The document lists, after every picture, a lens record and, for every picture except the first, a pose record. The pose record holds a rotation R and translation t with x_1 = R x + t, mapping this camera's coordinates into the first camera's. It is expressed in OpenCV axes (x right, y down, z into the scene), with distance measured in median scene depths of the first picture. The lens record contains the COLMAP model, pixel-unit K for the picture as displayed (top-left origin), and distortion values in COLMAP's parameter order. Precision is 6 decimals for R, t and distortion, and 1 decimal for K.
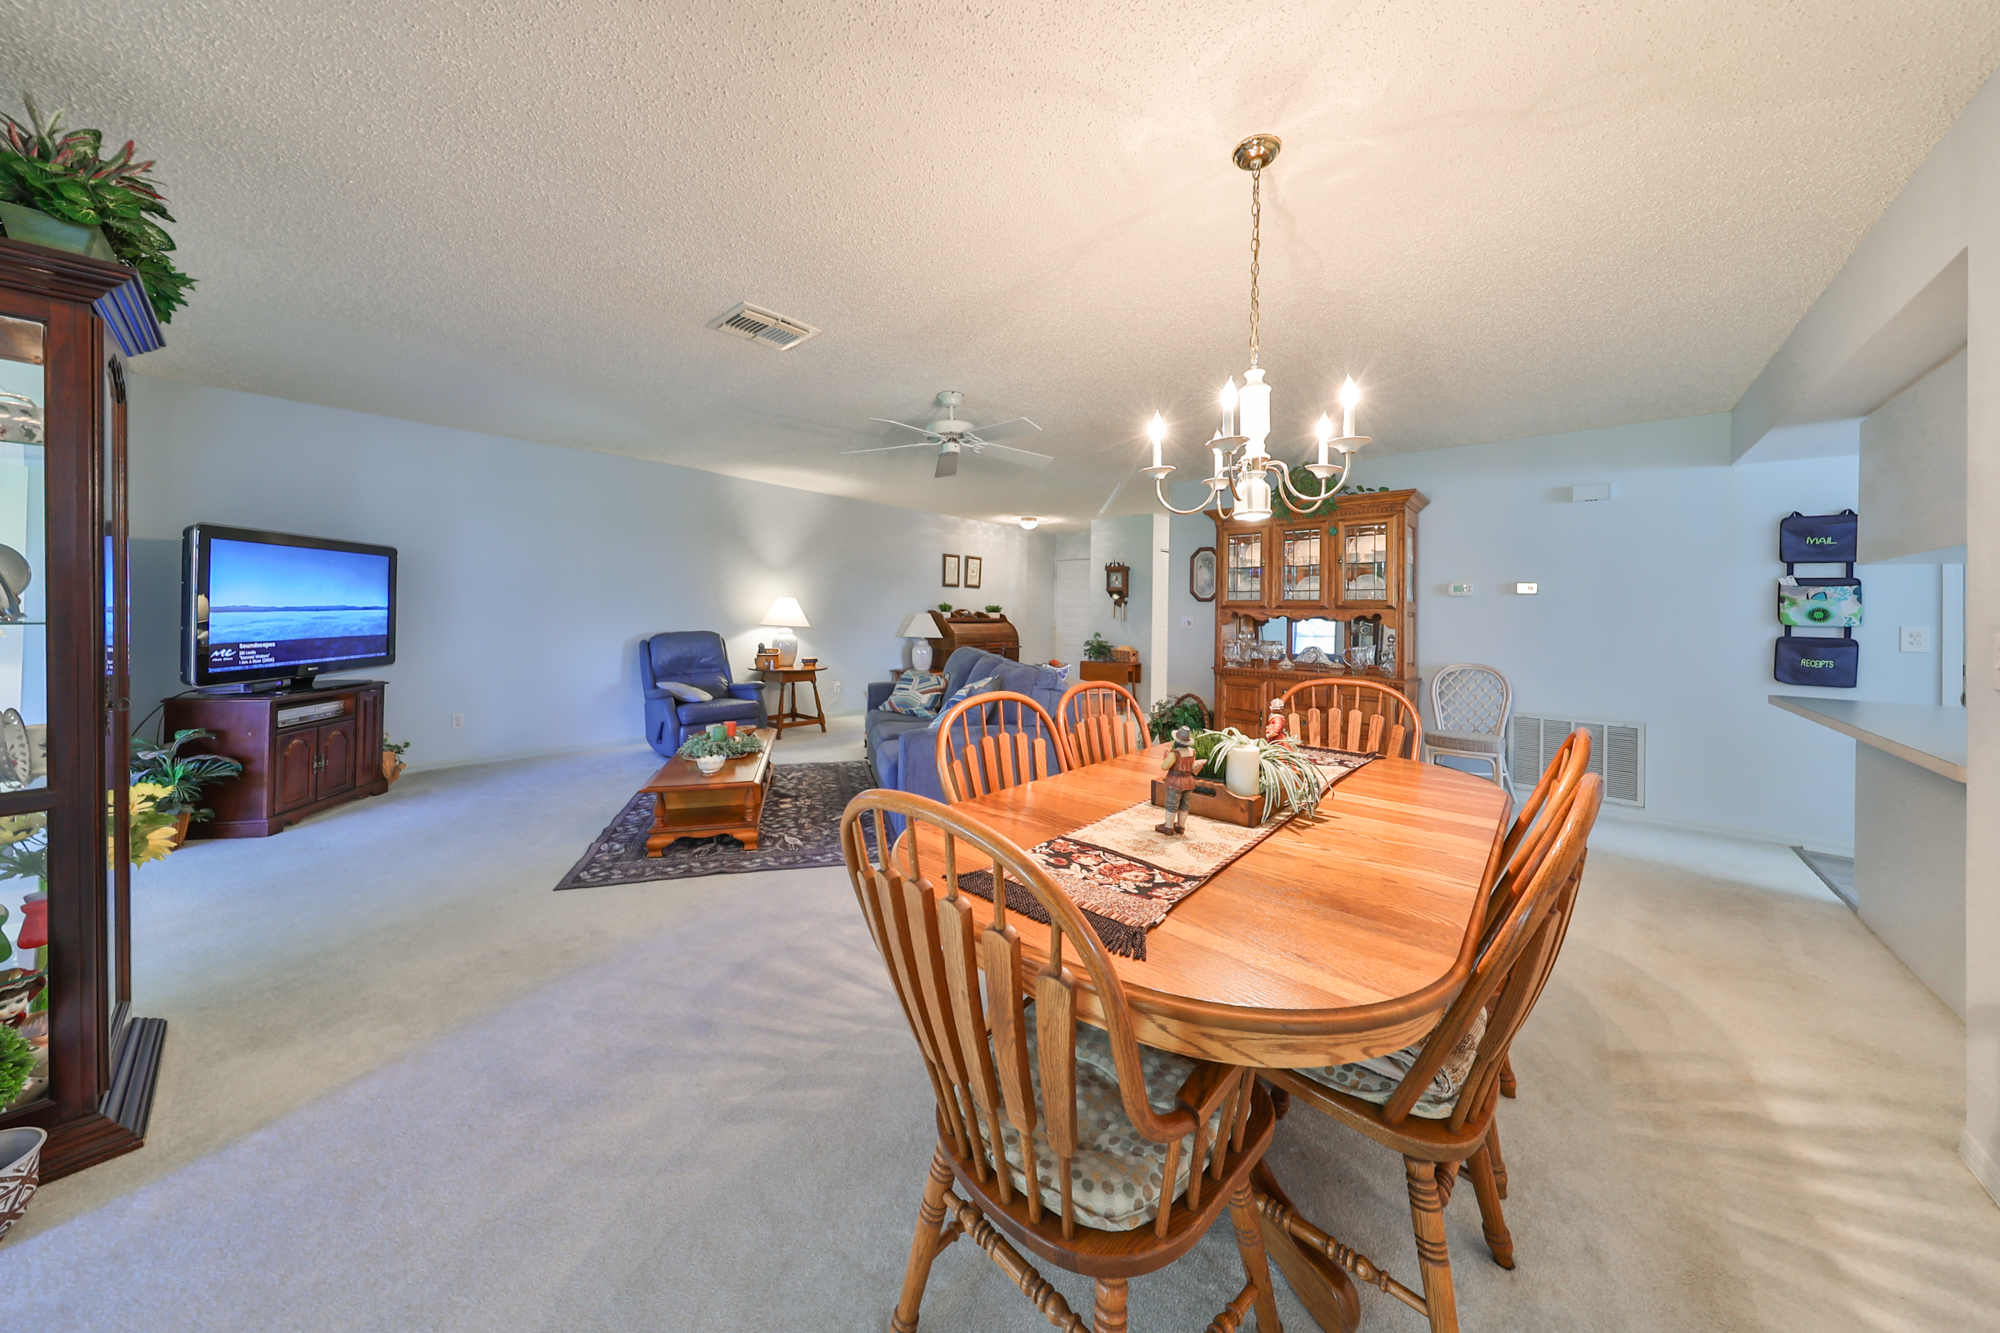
lens RADIAL K [[645.4, 0, 1008.9], [0, 645.4, 604.8], [0, 0, 1]] dist [0.000727, -0.000029]
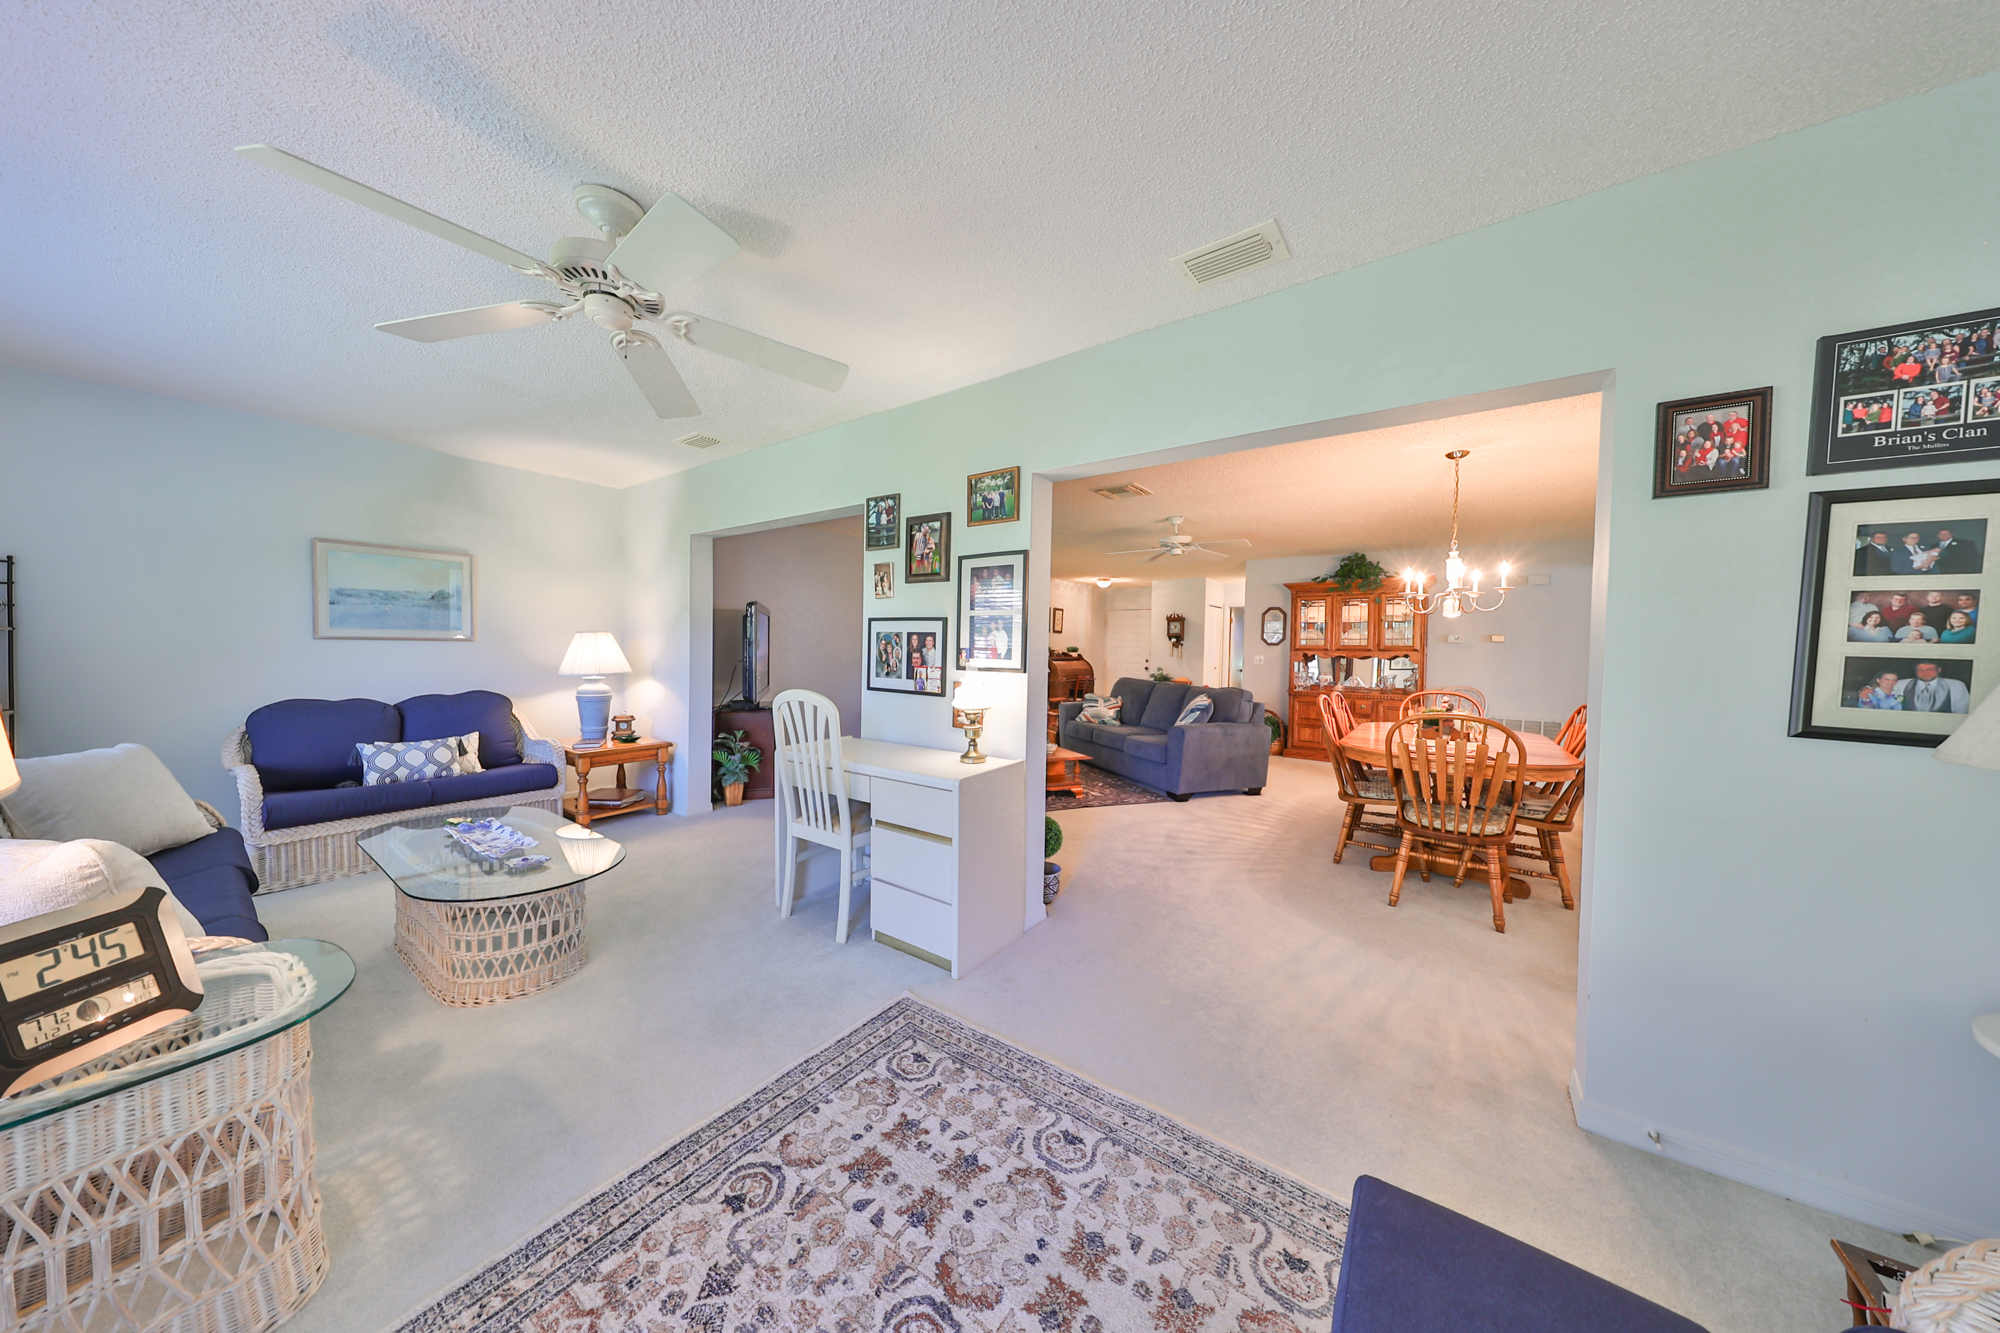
lens RADIAL K [[619.9, 0, 997.5], [0, 619.9, 666.3], [0, 0, 1]] dist [-0.000934, -0.000030]
pose [[0.996174, -0.002760, 0.087345, -0.465398], [-0.000794, 0.999174, 0.040629, -0.015696], [-0.087385, -0.040543, 0.995349, -0.346000]]
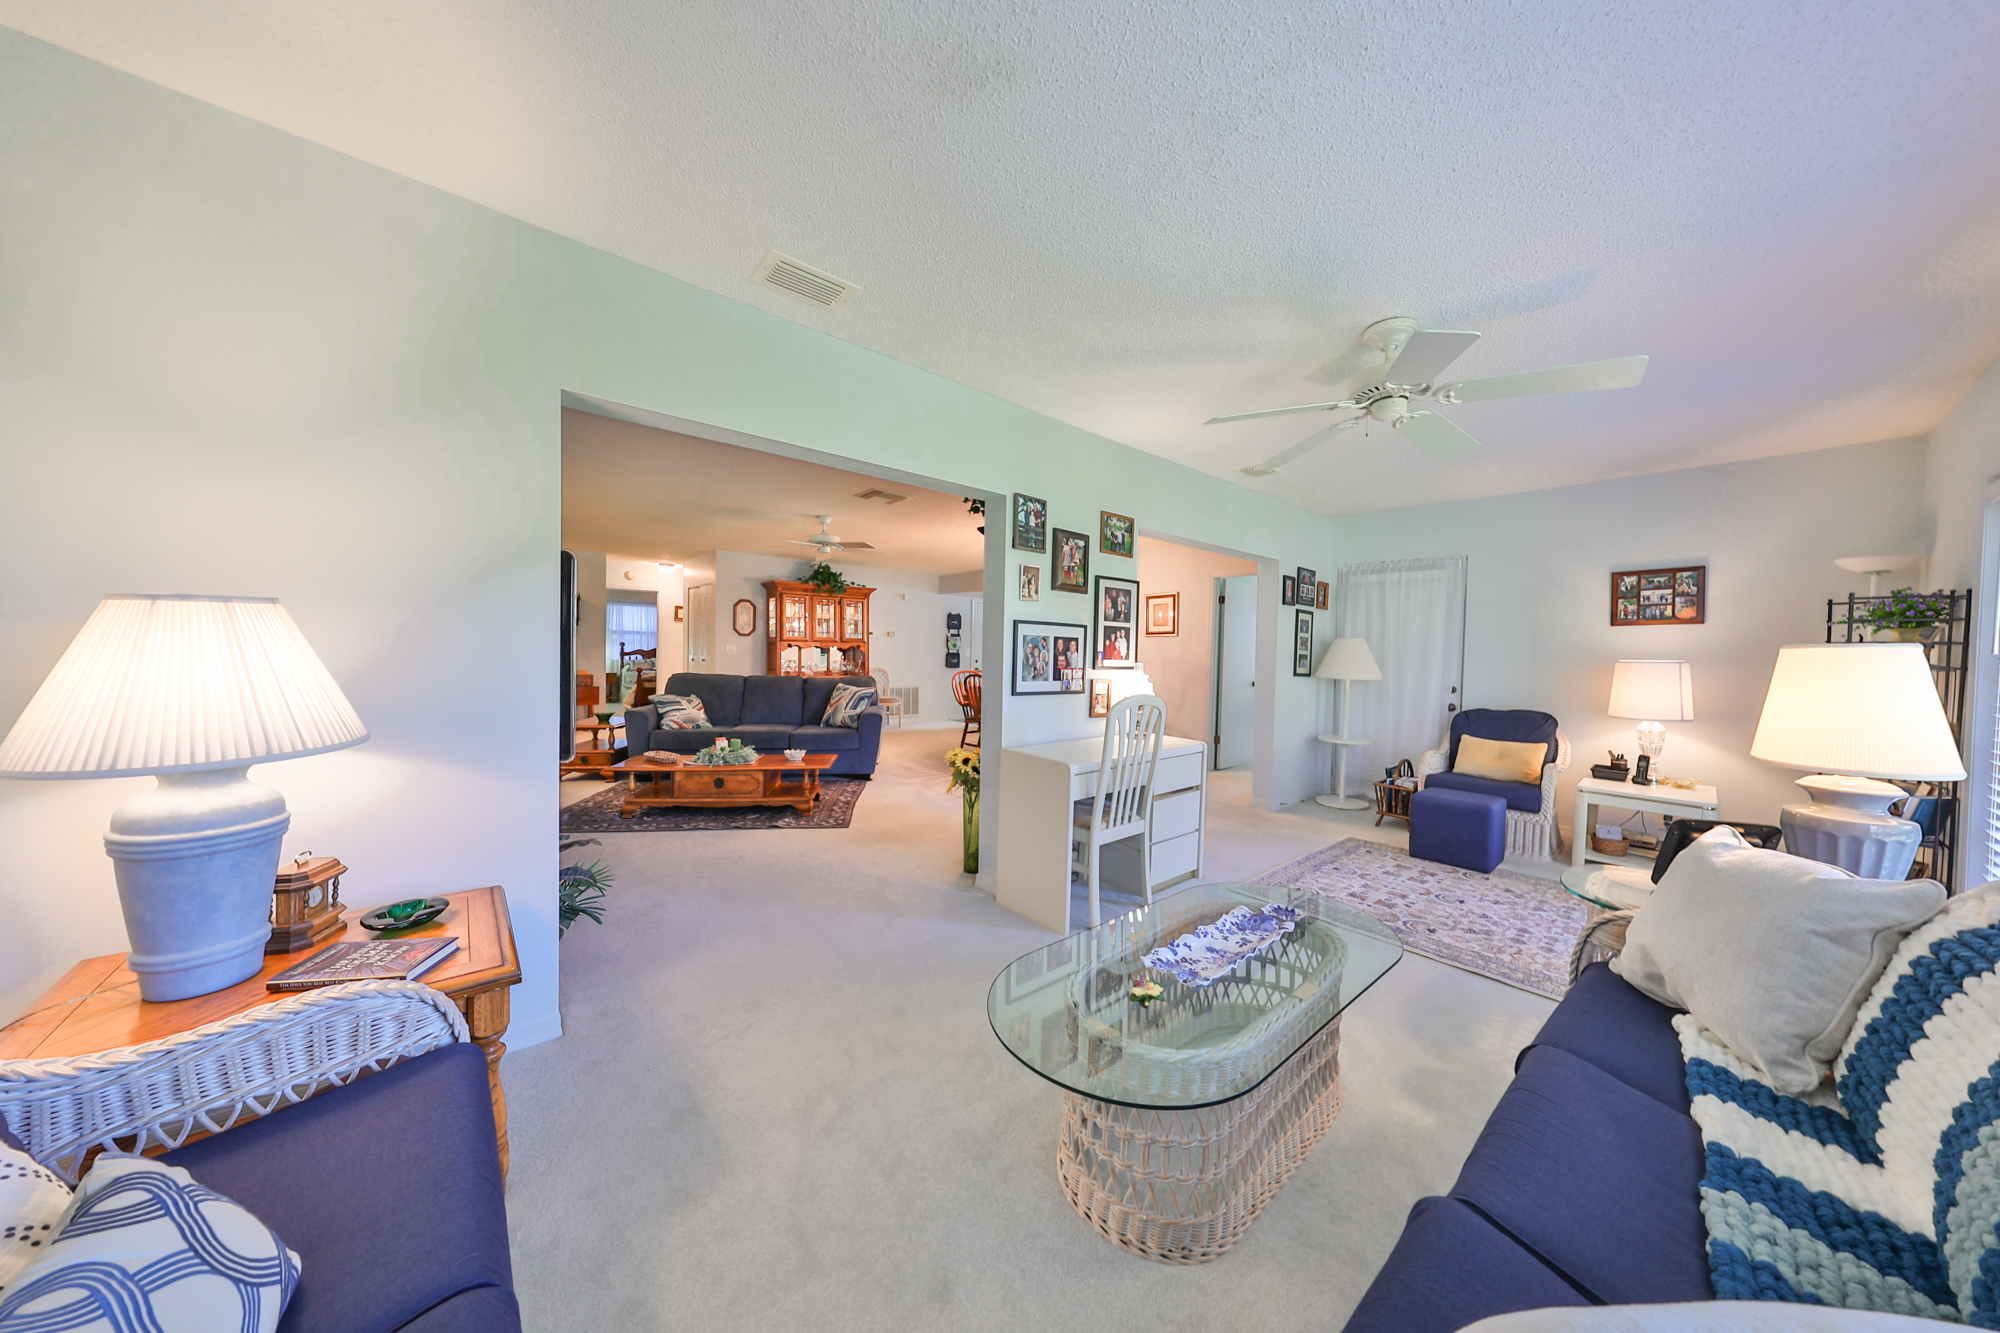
lens RADIAL K [[612.7, 0, 1003.7], [0, 612.7, 666.0], [0, 0, 1]] dist [-0.000015, -0.000069]
pose [[0.141941, -0.042524, 0.988961, -1.126680], [-0.030006, 0.998433, 0.047238, -0.022132], [-0.989420, -0.036380, 0.140443, 0.220462]]
